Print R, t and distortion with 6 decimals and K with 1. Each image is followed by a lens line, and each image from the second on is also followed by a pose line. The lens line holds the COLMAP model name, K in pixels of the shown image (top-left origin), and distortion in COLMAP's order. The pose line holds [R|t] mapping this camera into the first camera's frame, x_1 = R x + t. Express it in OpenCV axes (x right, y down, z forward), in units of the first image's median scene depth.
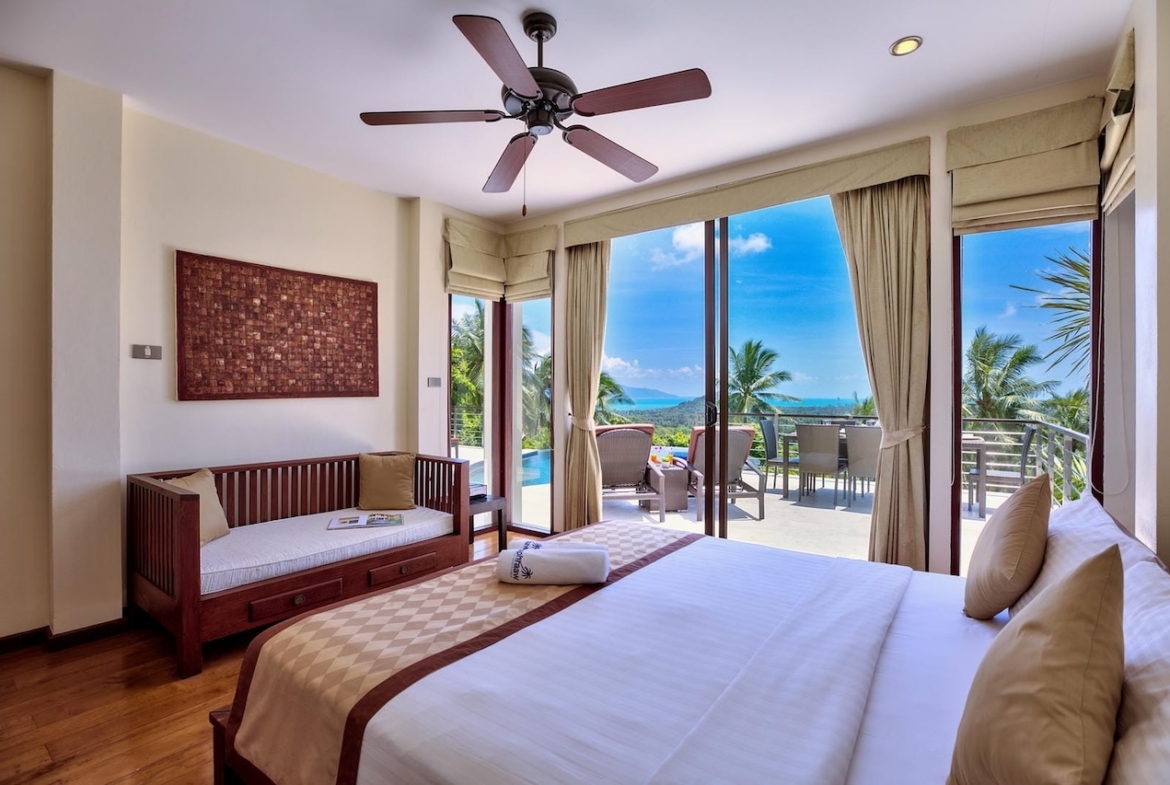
lens RADIAL K [[542.4, 0, 585.0], [0, 542.4, 392.5], [0, 0, 1]] dist [-0.014197, -0.000086]
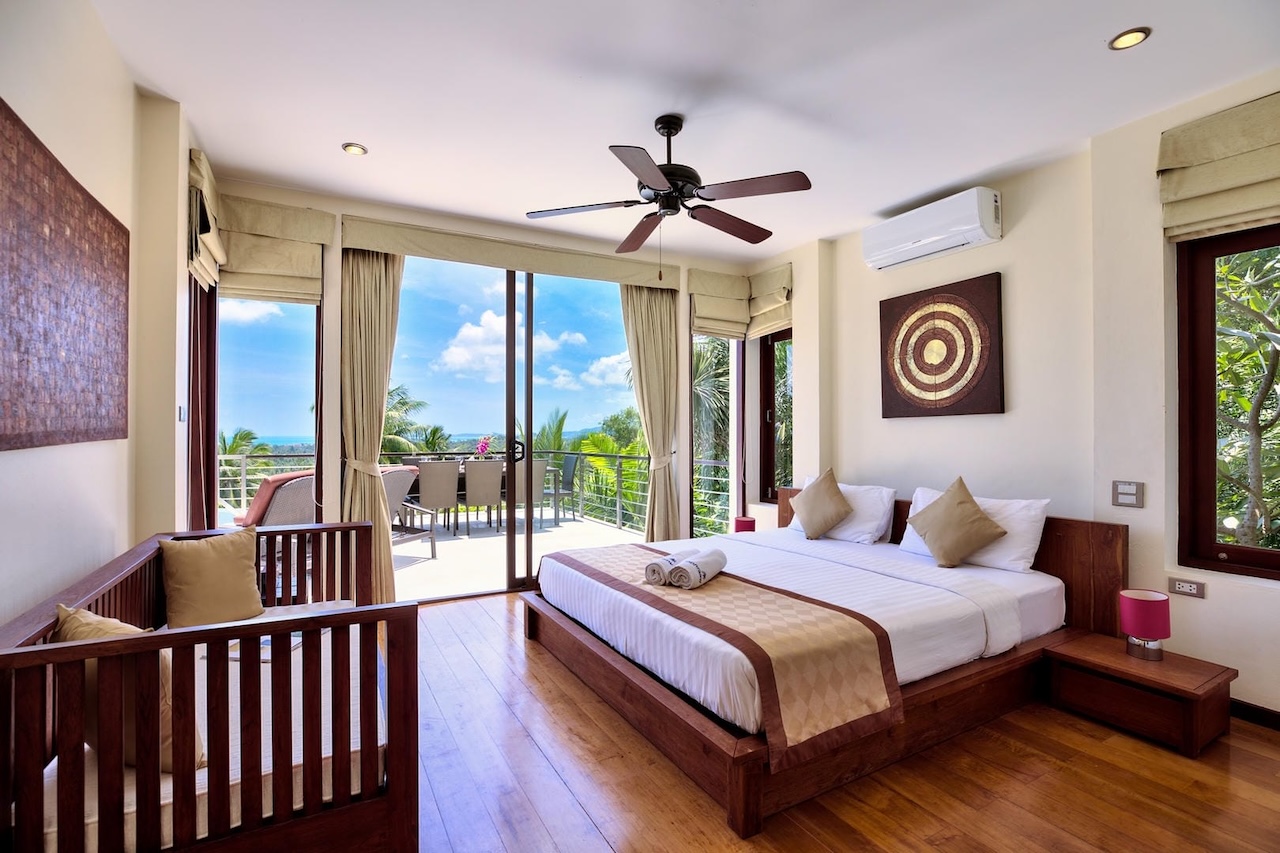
lens RADIAL K [[595.0, 0, 640.0], [0, 595.0, 426.5], [0, 0, 1]] dist [0.000680, 0.000214]
pose [[0.411657, 0.005271, 0.911323, -0.824061], [0.005461, 0.999951, -0.008251, 0.001542], [-0.911322, 0.008373, 0.411608, 0.331388]]
